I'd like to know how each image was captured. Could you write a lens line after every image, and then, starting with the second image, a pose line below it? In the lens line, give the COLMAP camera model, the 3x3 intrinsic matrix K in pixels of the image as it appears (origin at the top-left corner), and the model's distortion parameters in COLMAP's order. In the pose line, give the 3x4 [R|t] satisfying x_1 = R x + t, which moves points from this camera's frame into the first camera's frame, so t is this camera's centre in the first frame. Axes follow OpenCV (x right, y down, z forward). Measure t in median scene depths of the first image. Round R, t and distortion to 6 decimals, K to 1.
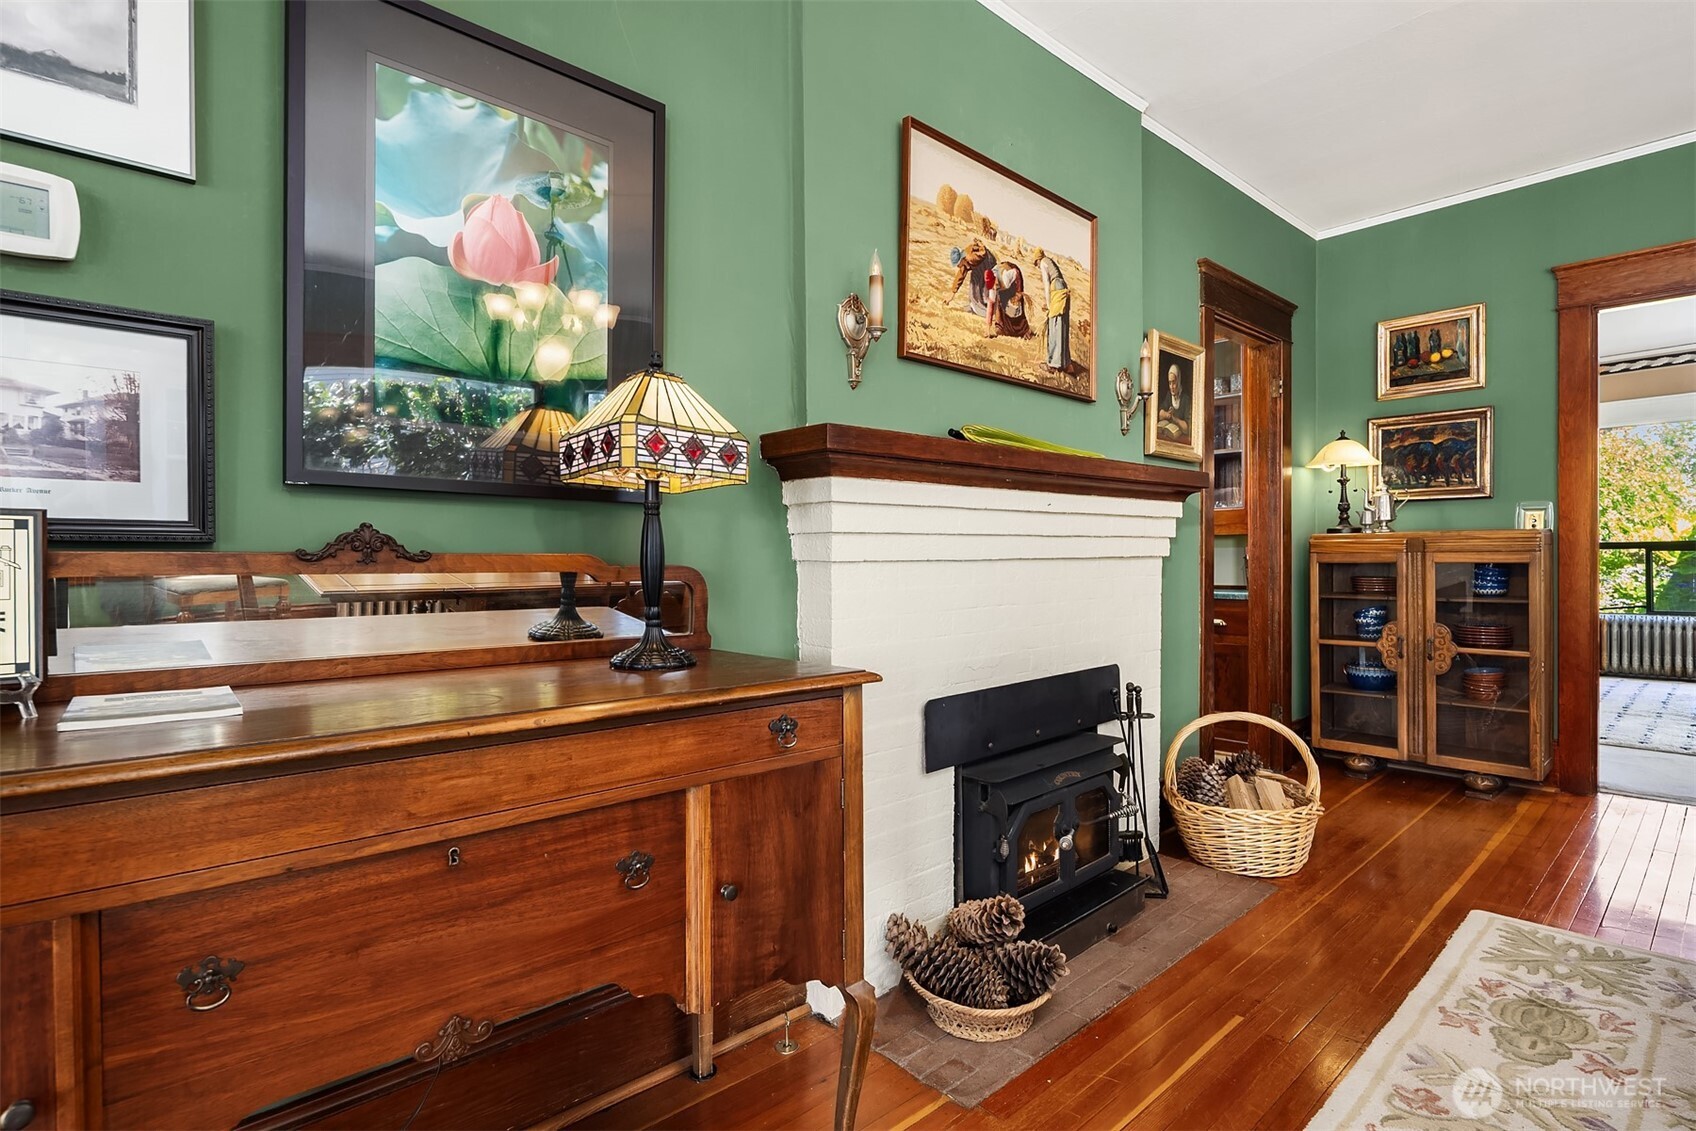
lens RADIAL K [[844.0, 0, 848.0], [0, 844.0, 565.5], [0, 0, 1]] dist [0.000370, 0.000083]
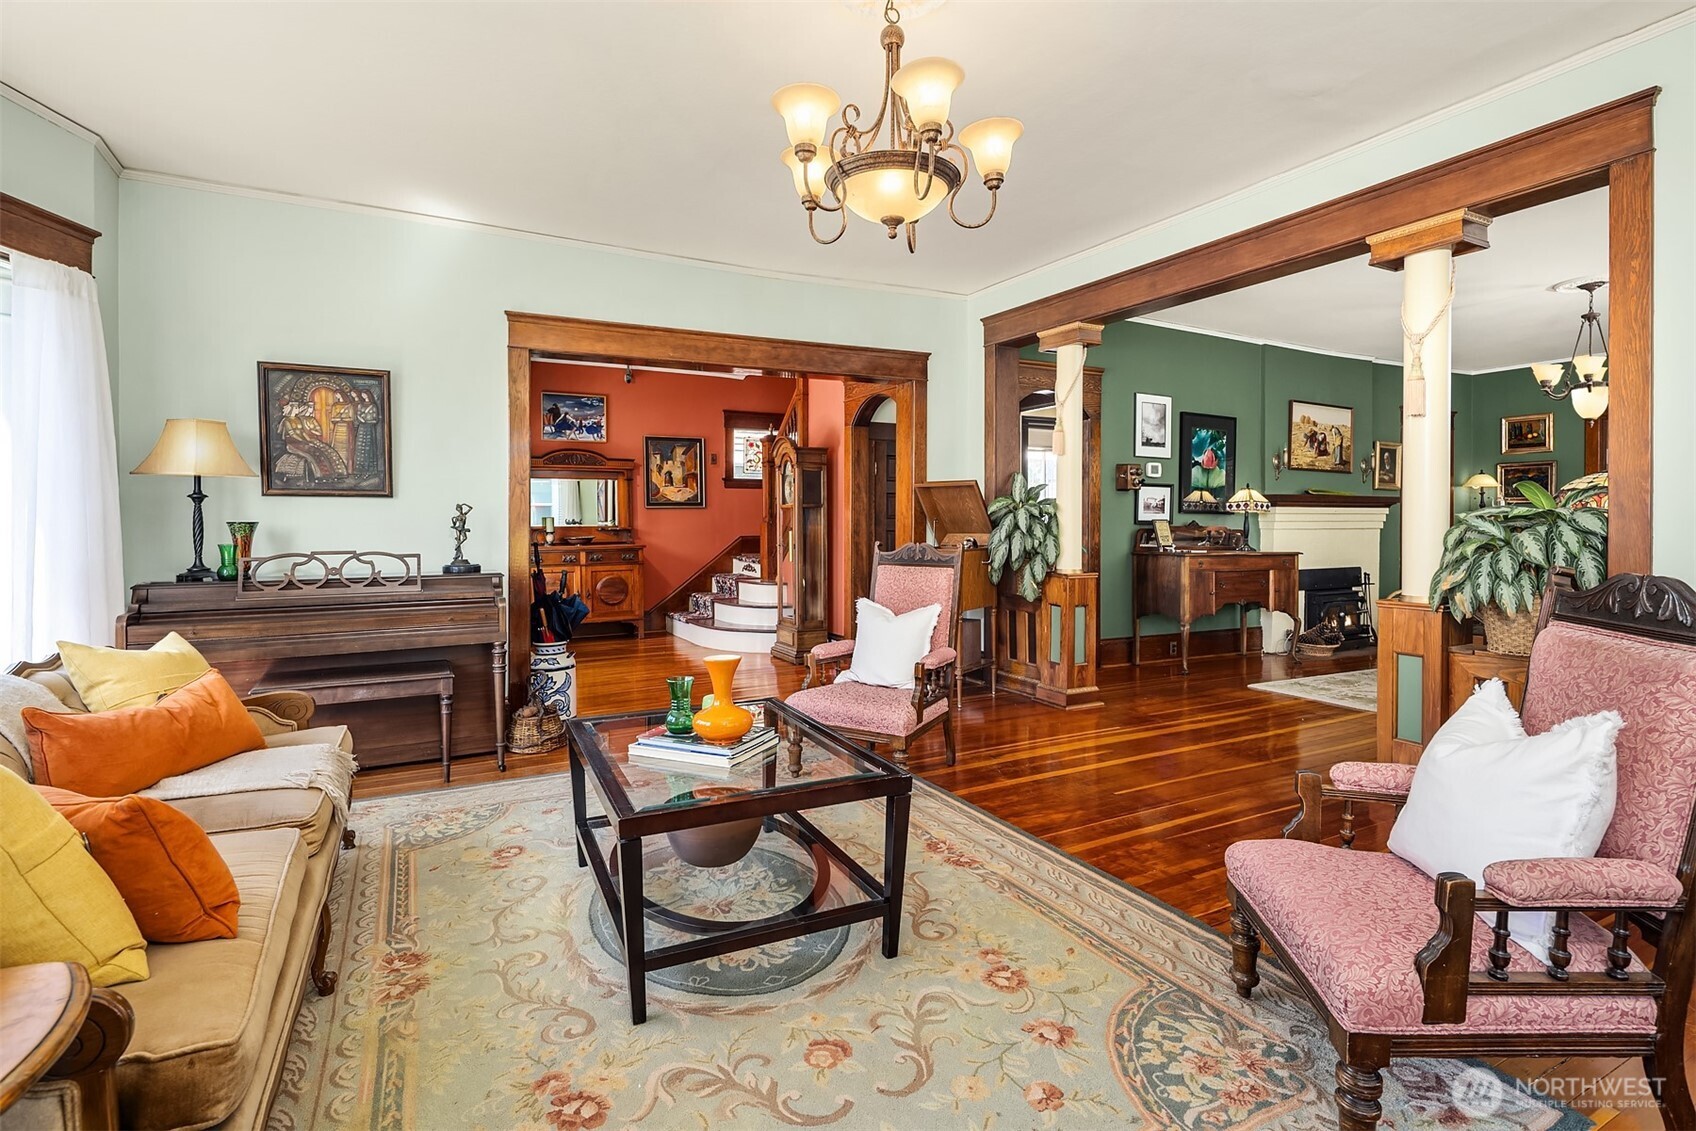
lens RADIAL K [[817.3, 0, 850.5], [0, 817.3, 525.0], [0, 0, 1]] dist [0.002848, -0.000127]
pose [[0.967028, 0.009292, -0.254502, -0.709271], [-0.011023, 0.999925, -0.005378, 0.014111], [0.254433, 0.008006, 0.967057, -2.324688]]
